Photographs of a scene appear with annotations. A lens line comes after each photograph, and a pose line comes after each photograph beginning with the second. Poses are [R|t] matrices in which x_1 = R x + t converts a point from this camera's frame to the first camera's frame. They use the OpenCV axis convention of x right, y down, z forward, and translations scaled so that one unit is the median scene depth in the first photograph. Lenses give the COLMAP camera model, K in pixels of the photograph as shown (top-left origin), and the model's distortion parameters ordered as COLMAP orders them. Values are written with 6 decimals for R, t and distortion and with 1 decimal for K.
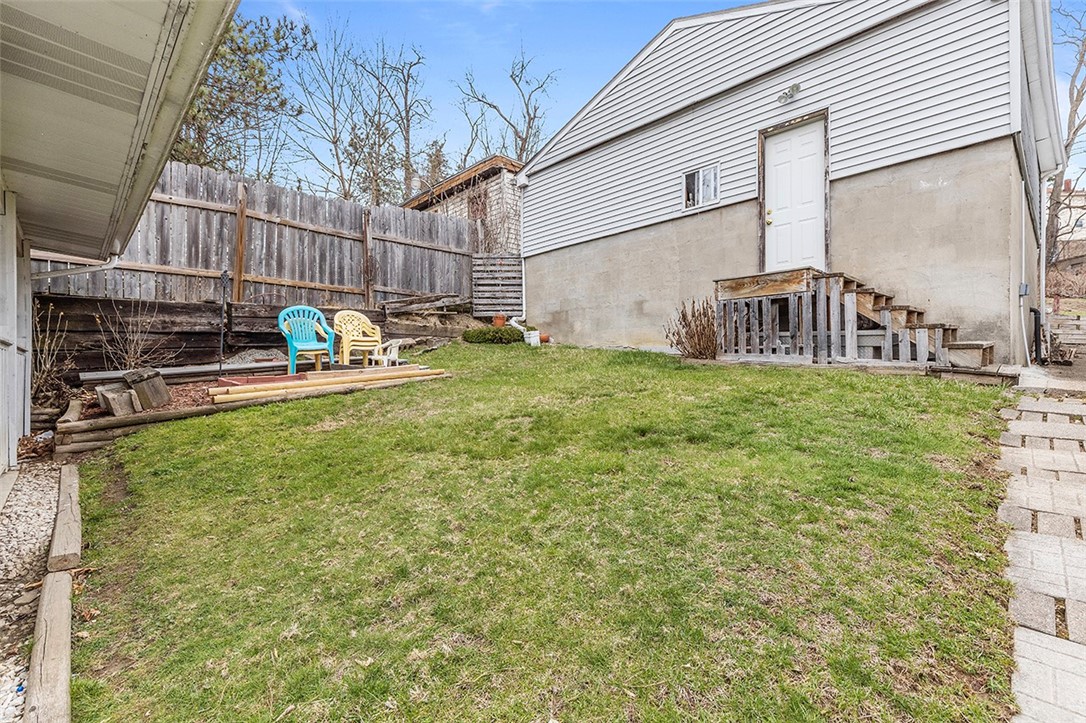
lens RADIAL K [[494.3, 0, 543.4], [0, 494.3, 365.5], [0, 0, 1]] dist [0.002331, 0.000293]
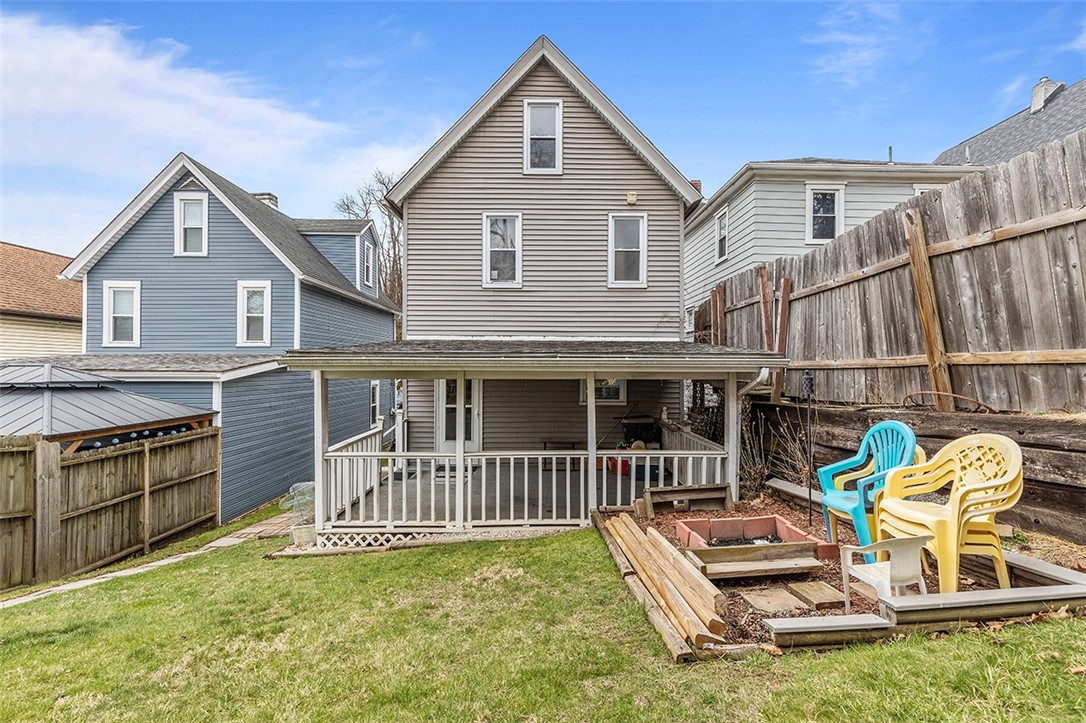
lens RADIAL K [[494.3, 0, 543.4], [0, 494.3, 365.5], [0, 0, 1]] dist [0.002331, 0.000293]
pose [[-0.677347, -0.004555, -0.735650, 0.174313], [0.007052, 0.999895, -0.012684, -0.207189], [0.735630, -0.013780, -0.677243, 1.289194]]
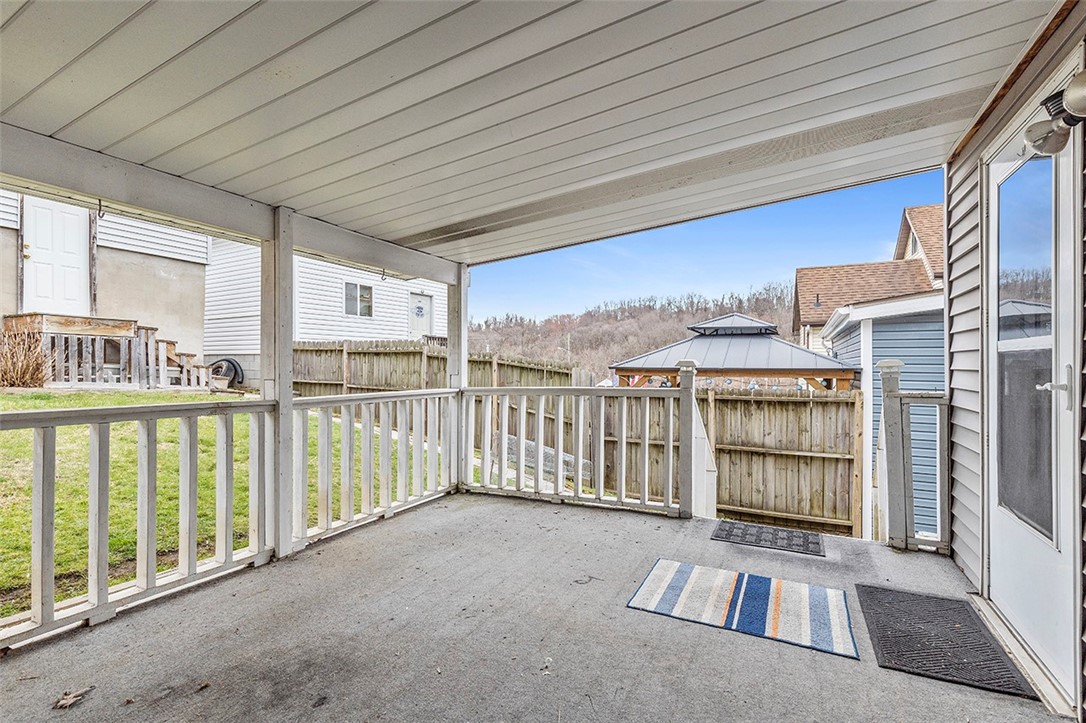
lens RADIAL K [[494.3, 0, 543.4], [0, 494.3, 365.5], [0, 0, 1]] dist [0.002331, 0.000293]
pose [[-0.327602, 0.004204, 0.944807, -1.091483], [-0.011656, 0.999896, -0.008491, -0.067651], [-0.944744, -0.013794, -0.327519, 0.346376]]
